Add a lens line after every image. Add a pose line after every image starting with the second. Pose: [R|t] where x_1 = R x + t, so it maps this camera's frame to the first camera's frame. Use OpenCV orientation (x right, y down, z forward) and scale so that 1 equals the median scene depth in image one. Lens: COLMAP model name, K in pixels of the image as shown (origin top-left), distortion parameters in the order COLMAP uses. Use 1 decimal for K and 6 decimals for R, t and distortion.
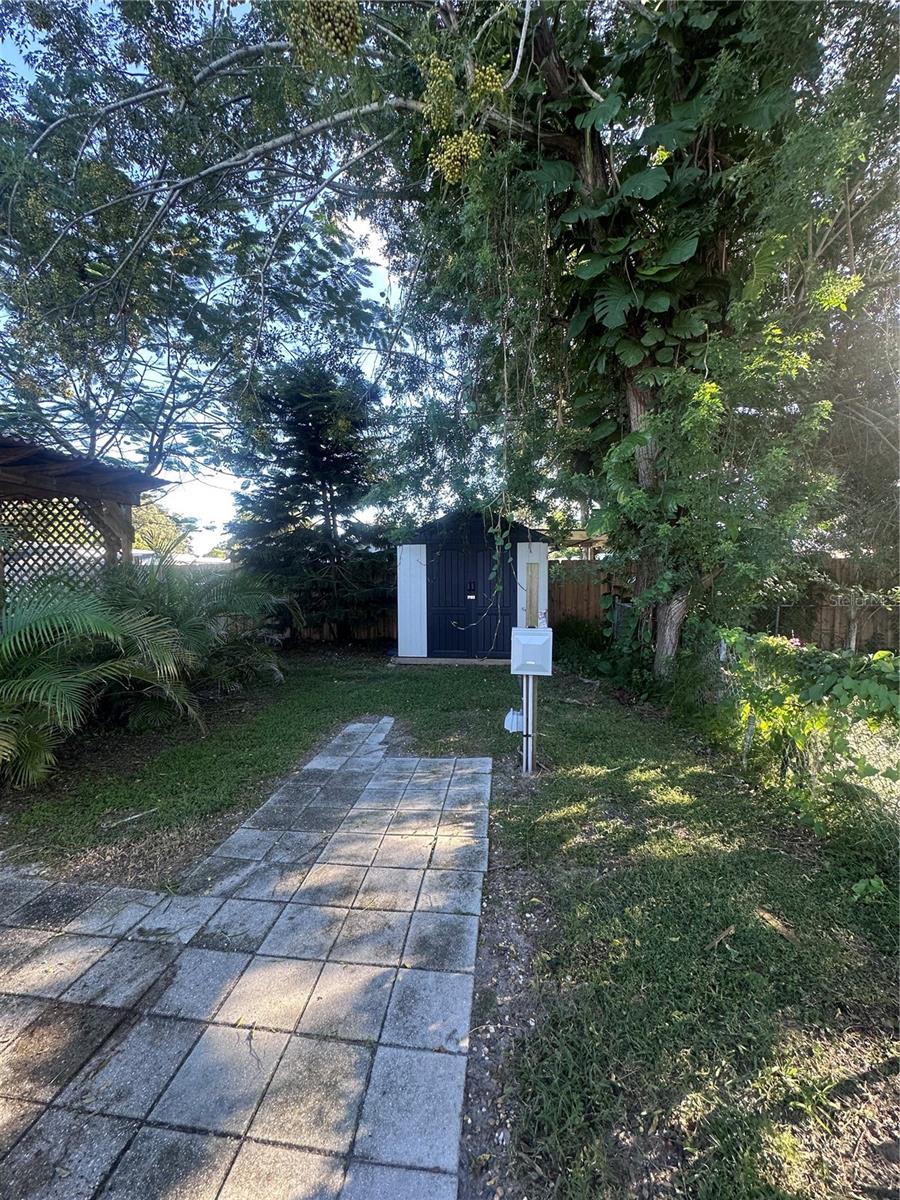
lens RADIAL K [[483.2, 0, 450.0], [0, 483.2, 600.0], [0, 0, 1]] dist [0.001139, 0.000142]
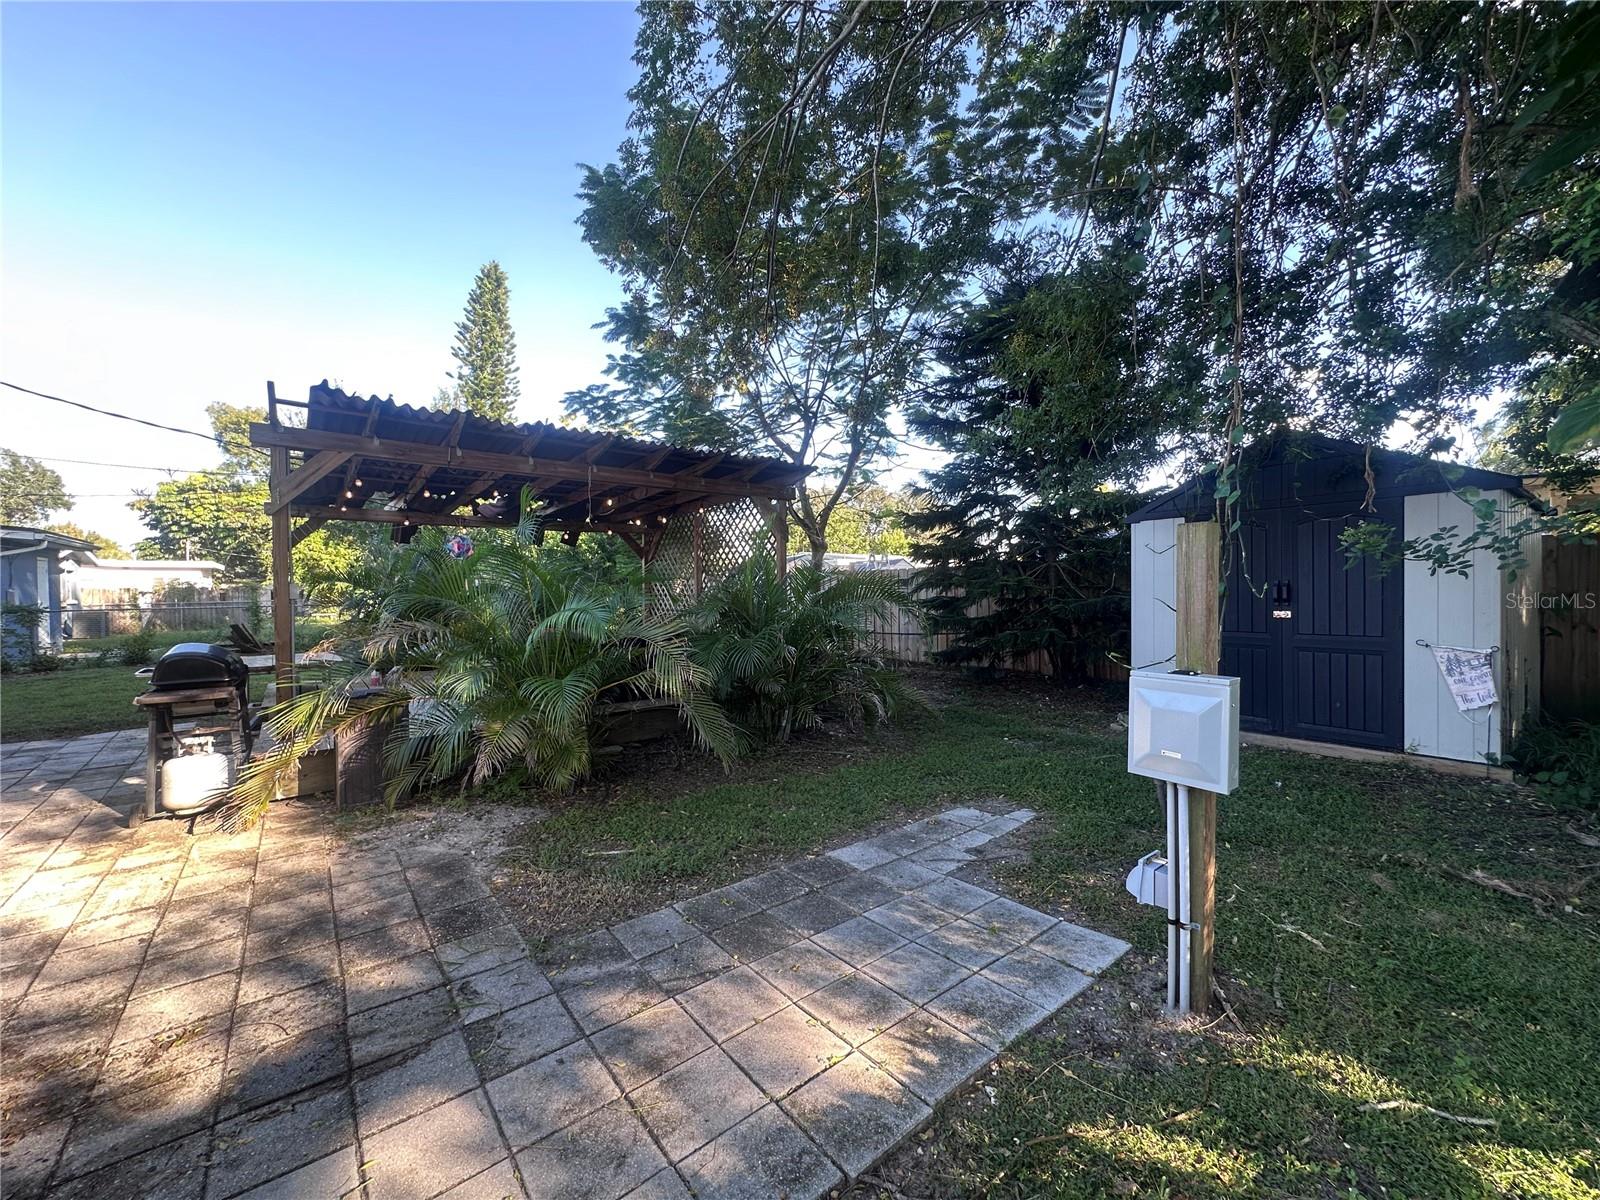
lens RADIAL K [[644.3, 0, 800.0], [0, 644.3, 600.0], [0, 0, 1]] dist [0.001139, 0.000142]
pose [[0.707243, 0.005809, -0.706947, 0.332752], [-0.025189, 0.999538, -0.016987, 0.008389], [0.706522, 0.029821, 0.707063, 0.347170]]
